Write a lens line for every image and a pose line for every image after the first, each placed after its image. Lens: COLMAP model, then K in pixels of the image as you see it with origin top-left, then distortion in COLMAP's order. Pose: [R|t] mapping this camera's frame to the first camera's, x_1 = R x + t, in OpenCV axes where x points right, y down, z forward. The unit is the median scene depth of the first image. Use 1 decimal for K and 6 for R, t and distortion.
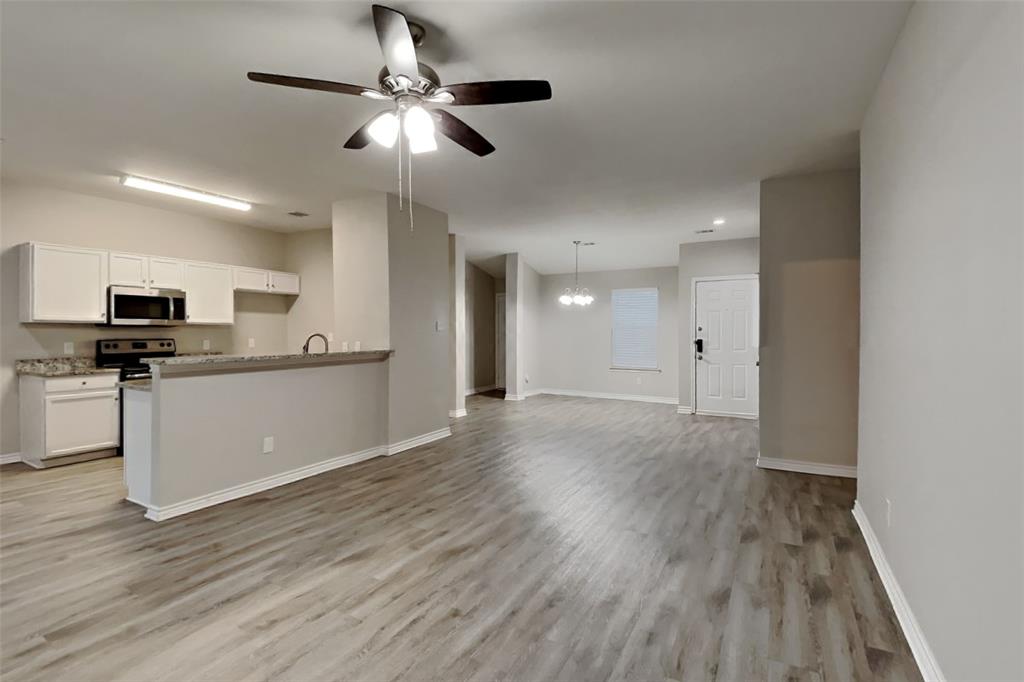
lens RADIAL K [[454.1, 0, 523.0], [0, 454.1, 344.1], [0, 0, 1]] dist [-0.000496, -0.007577]
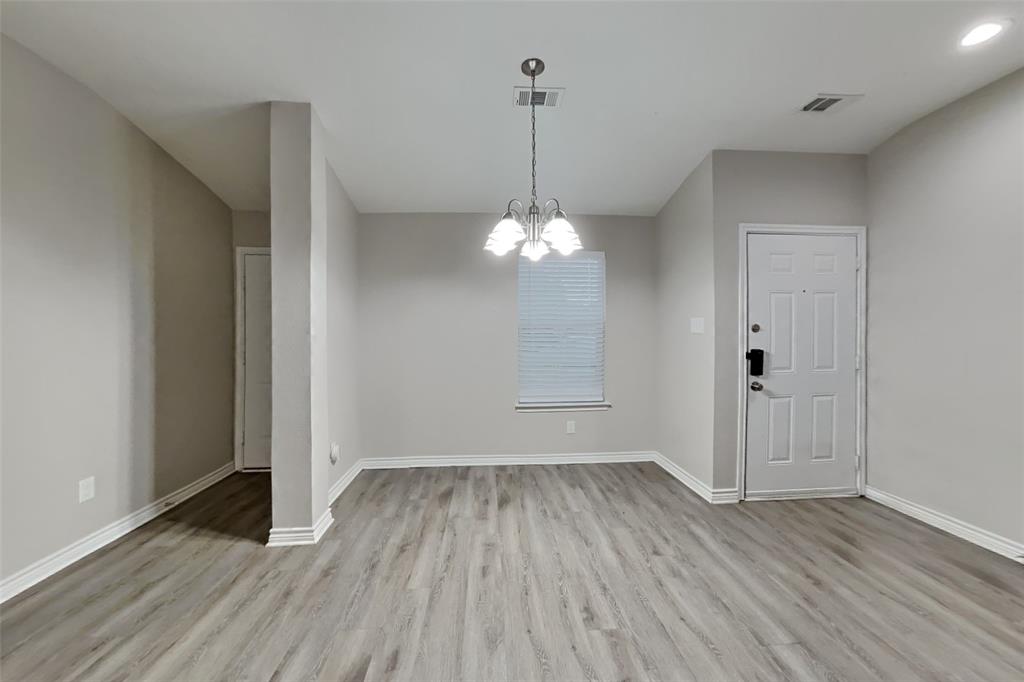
lens RADIAL K [[345.3, 0, 509.4], [0, 345.3, 348.3], [0, 0, 1]] dist [0.000142, 0.000011]
pose [[0.833774, -0.002748, 0.552099, -0.051386], [0.010945, 0.999873, -0.011553, -0.013841], [-0.551997, 0.015676, 0.833699, 1.118119]]
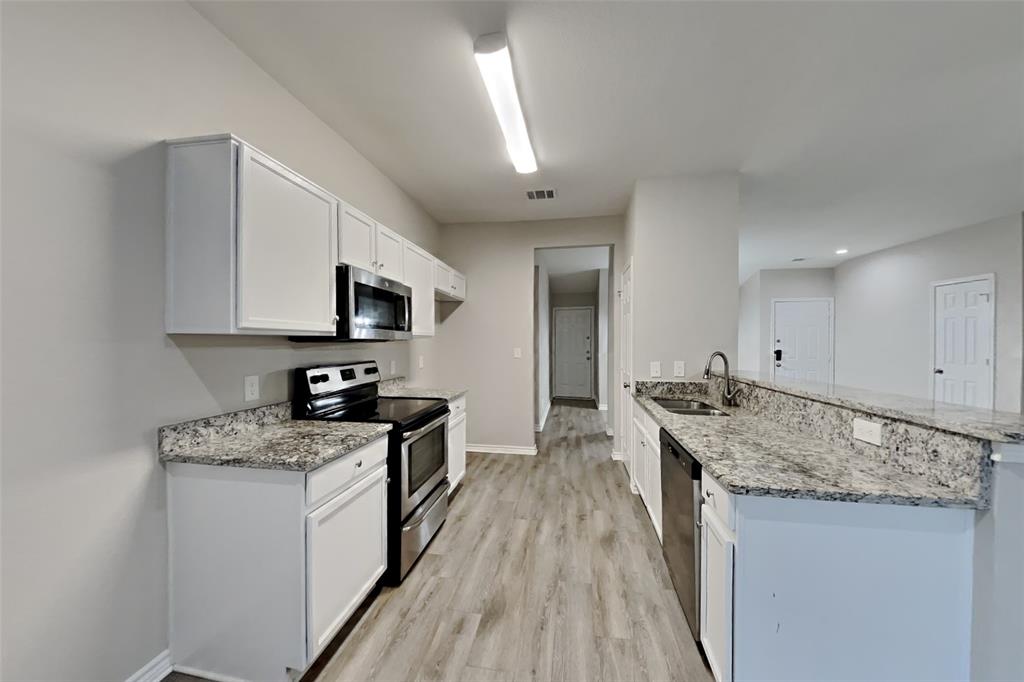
lens RADIAL K [[345.3, 0, 509.4], [0, 345.3, 348.3], [0, 0, 1]] dist [0.000142, 0.000011]
pose [[0.942236, -0.008552, 0.334840, -0.785221], [0.009964, 0.999947, -0.002502, -0.026580], [-0.334801, 0.005694, 0.942272, 0.505000]]
